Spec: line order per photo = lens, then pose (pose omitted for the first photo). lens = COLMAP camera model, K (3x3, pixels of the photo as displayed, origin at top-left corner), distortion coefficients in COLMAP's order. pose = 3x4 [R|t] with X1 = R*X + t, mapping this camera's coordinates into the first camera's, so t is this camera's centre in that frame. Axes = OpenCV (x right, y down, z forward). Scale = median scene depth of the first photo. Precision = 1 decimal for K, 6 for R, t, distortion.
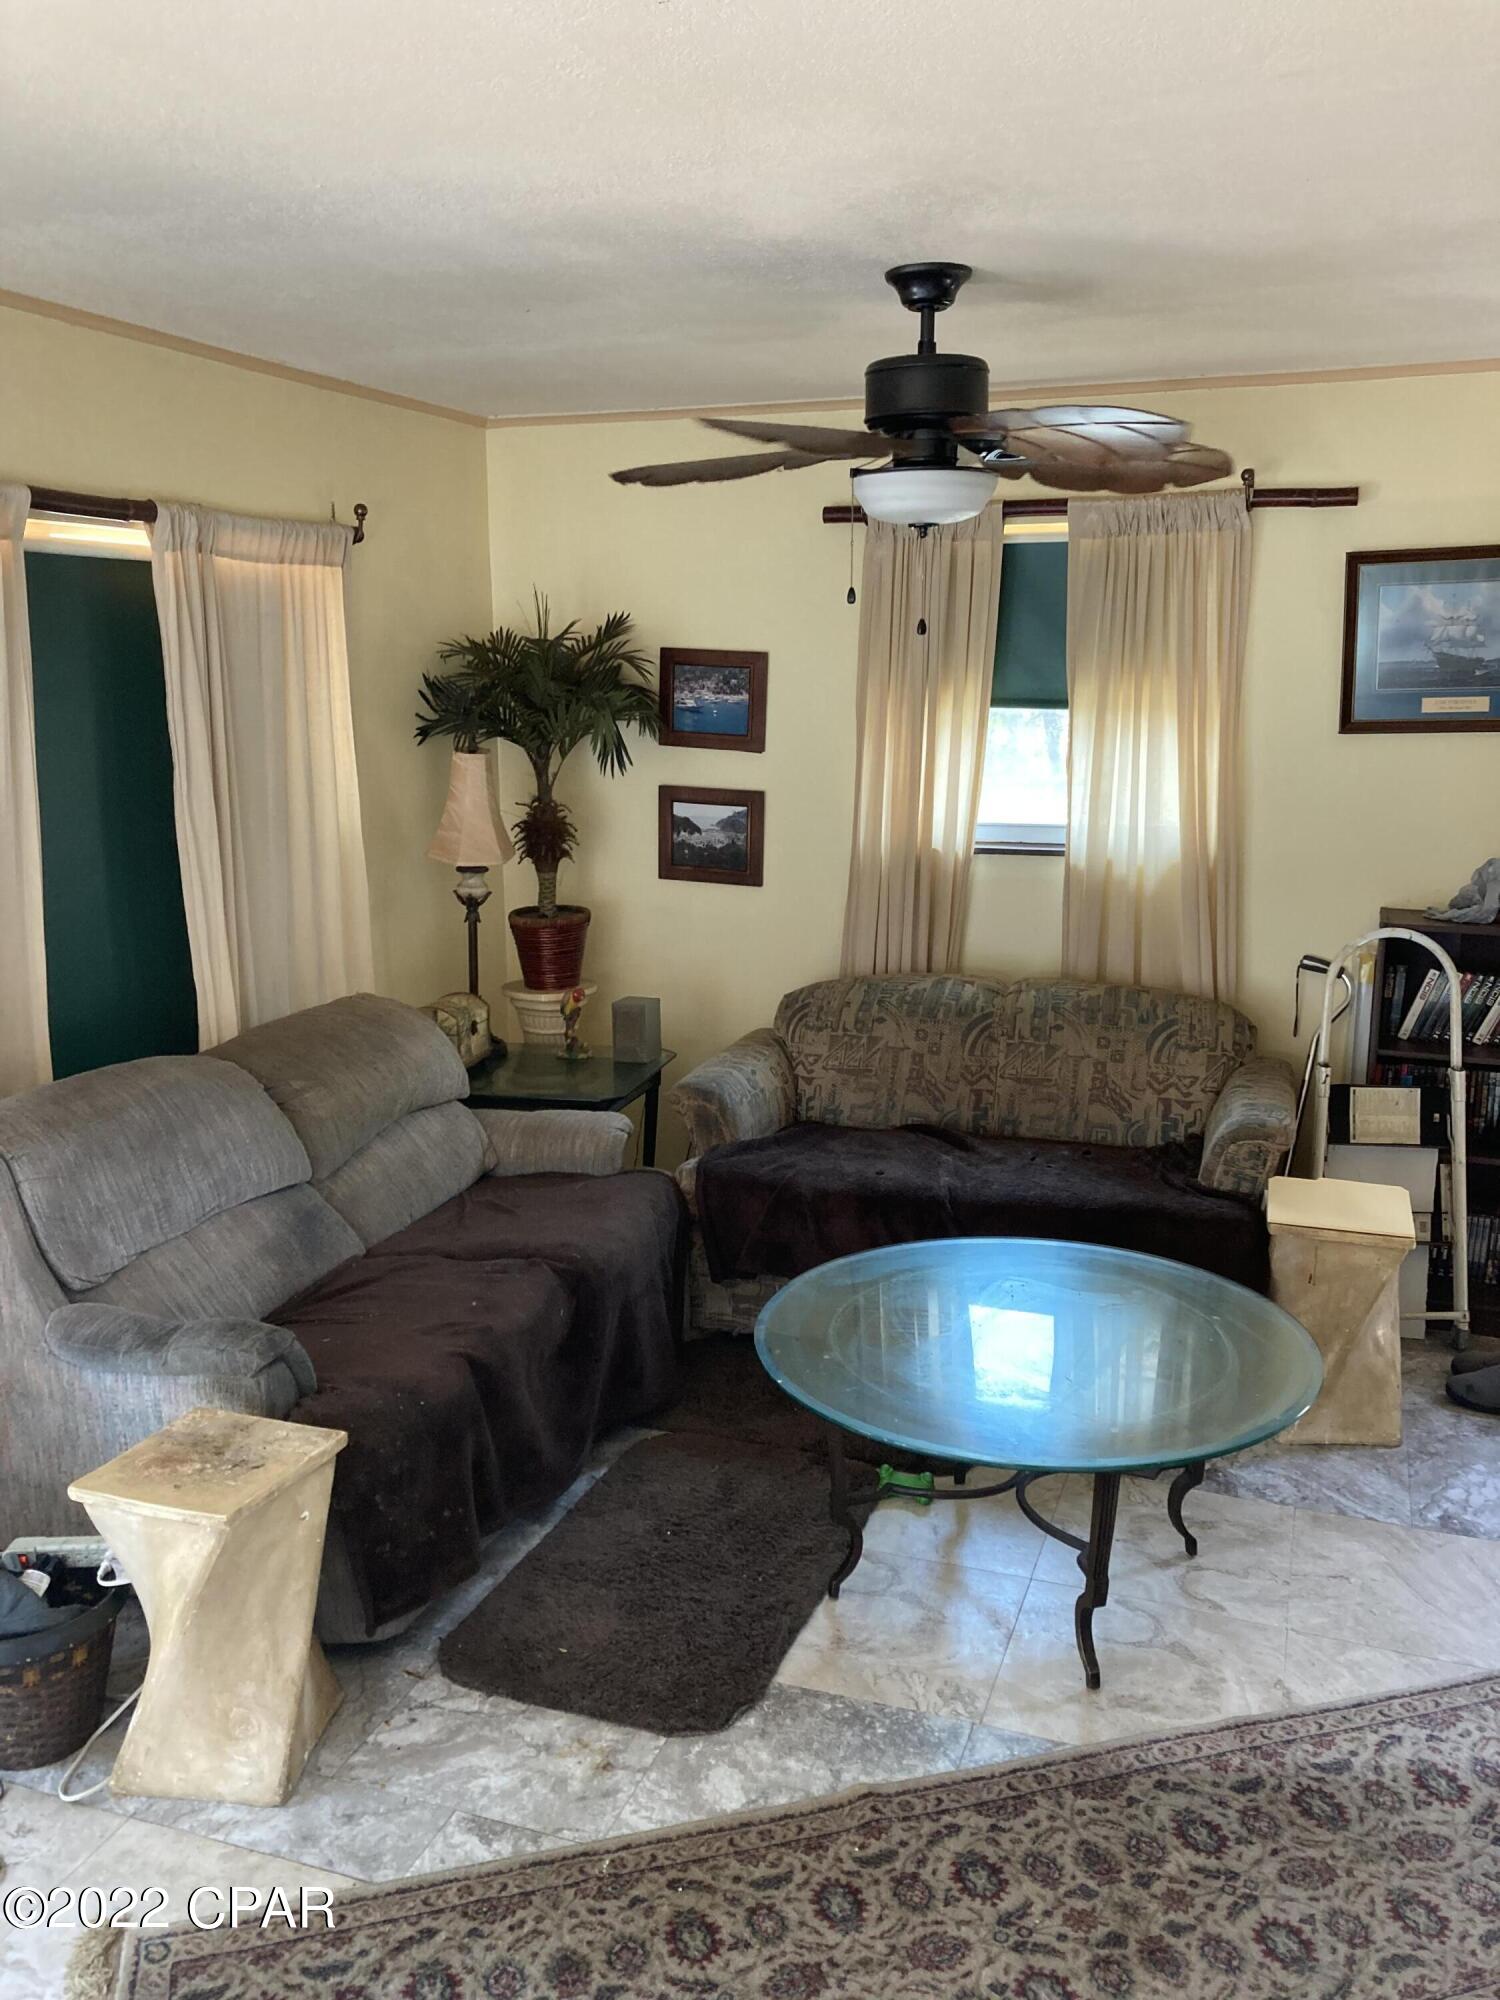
lens RADIAL K [[1647.5, 0, 747.8], [0, 1647.5, 1001.9], [0, 0, 1]] dist [0.023308, -0.008107]
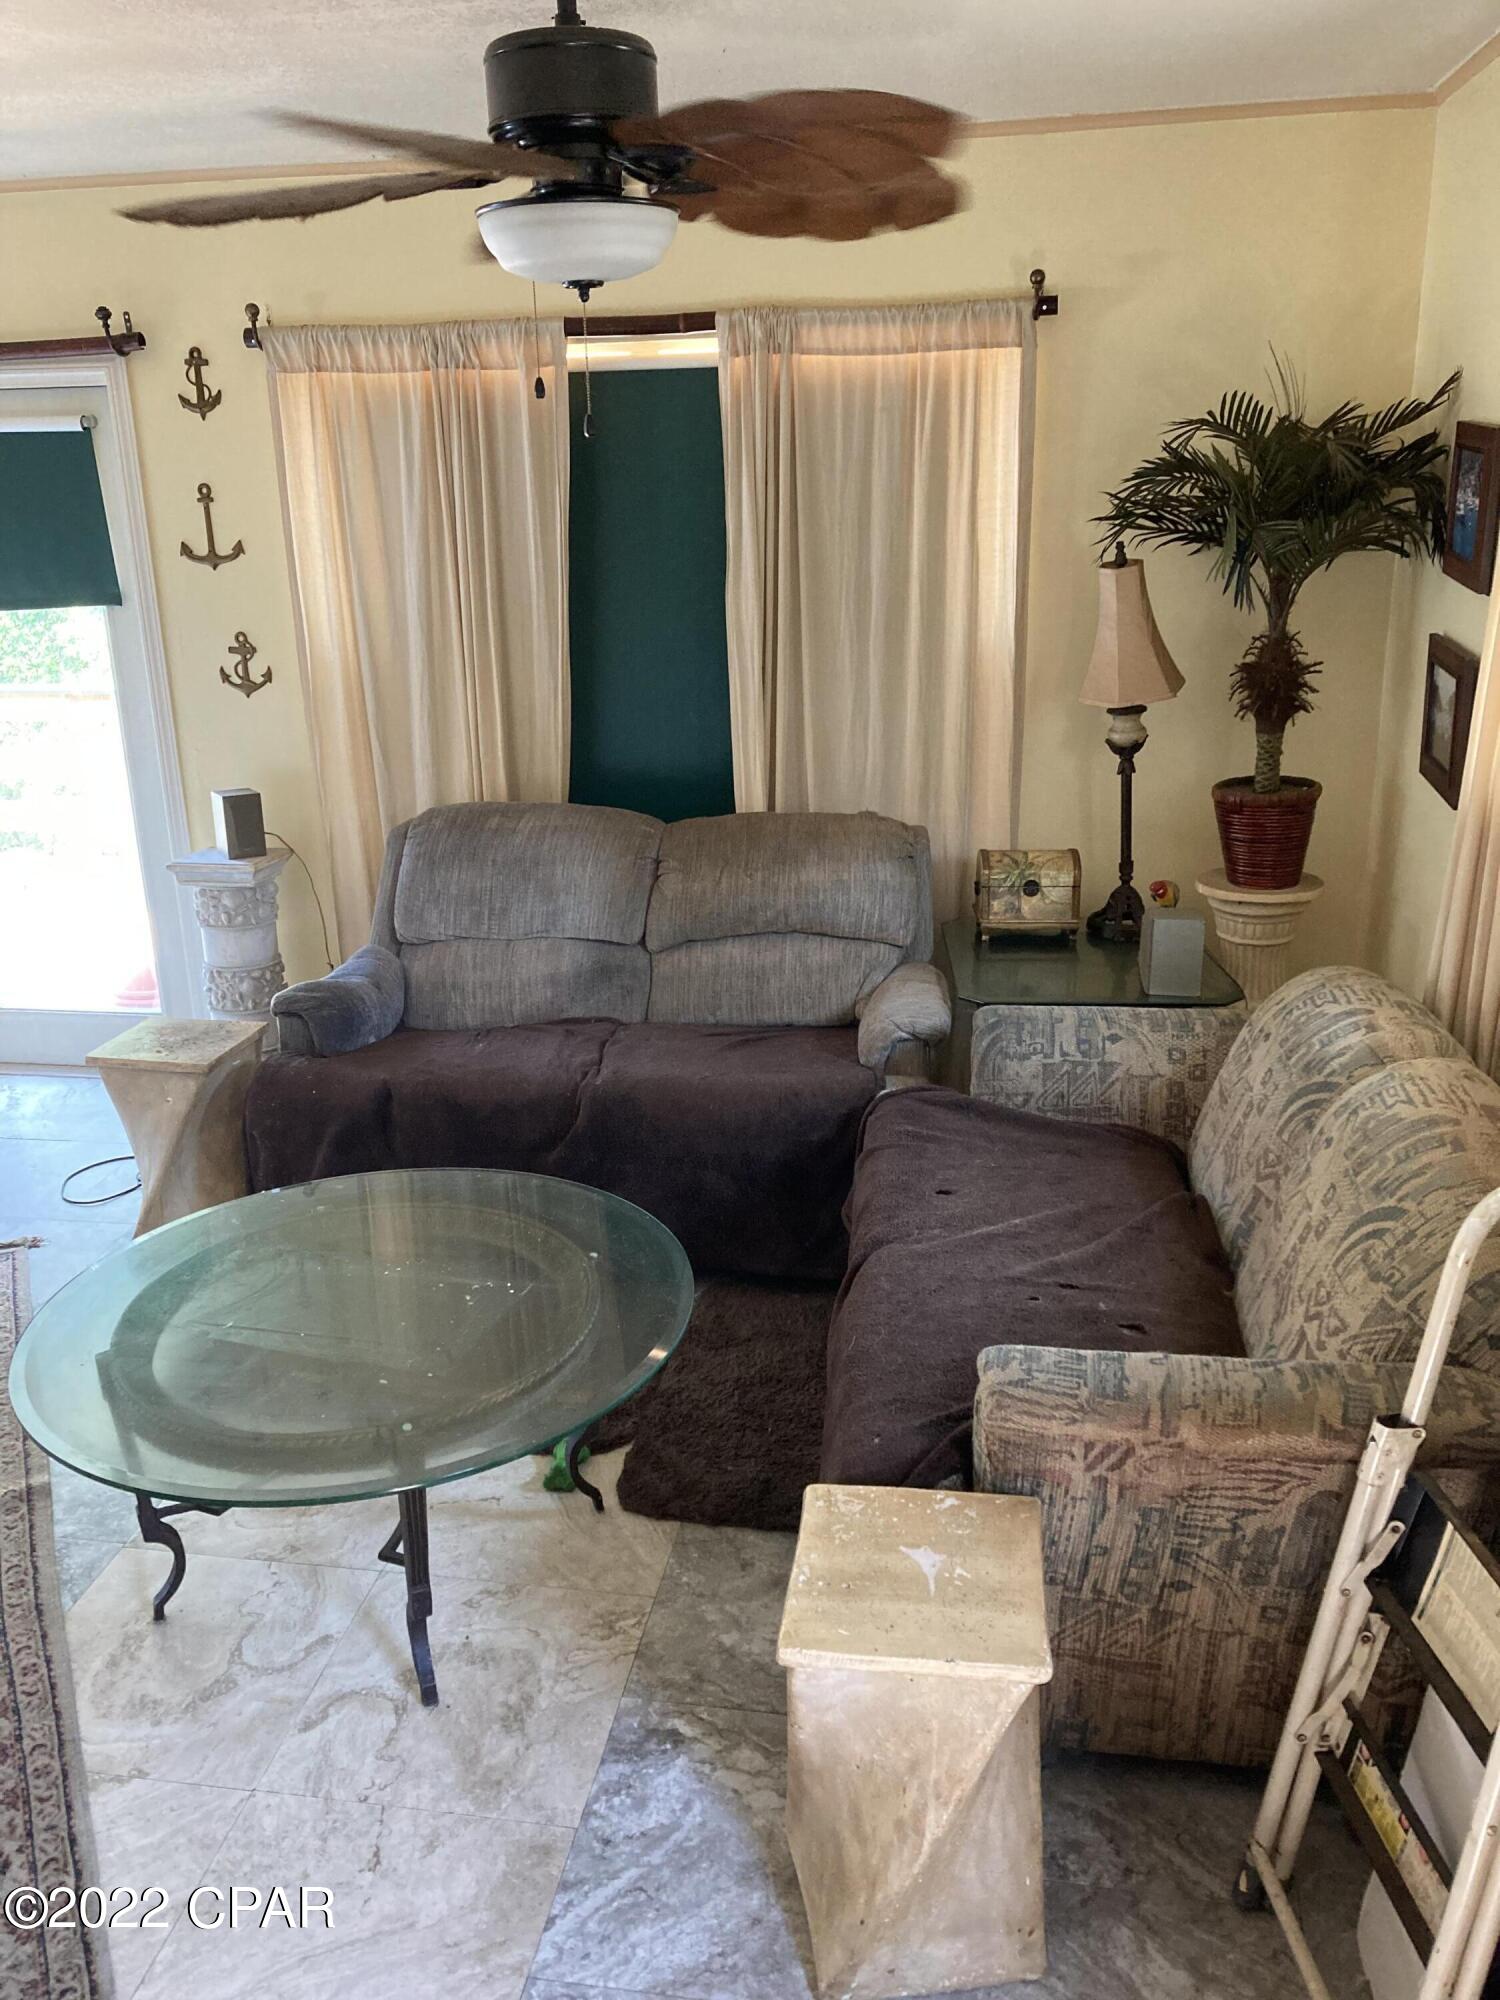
lens RADIAL K [[1647.5, 0, 746.9], [0, 1647.5, 999.6], [0, 0, 1]] dist [0.023308, -0.008107]
pose [[0.161726, 0.285678, -0.944581, 0.754939], [-0.185214, 0.948959, 0.255291, -0.143706], [0.969299, 0.133662, 0.206383, 0.802192]]
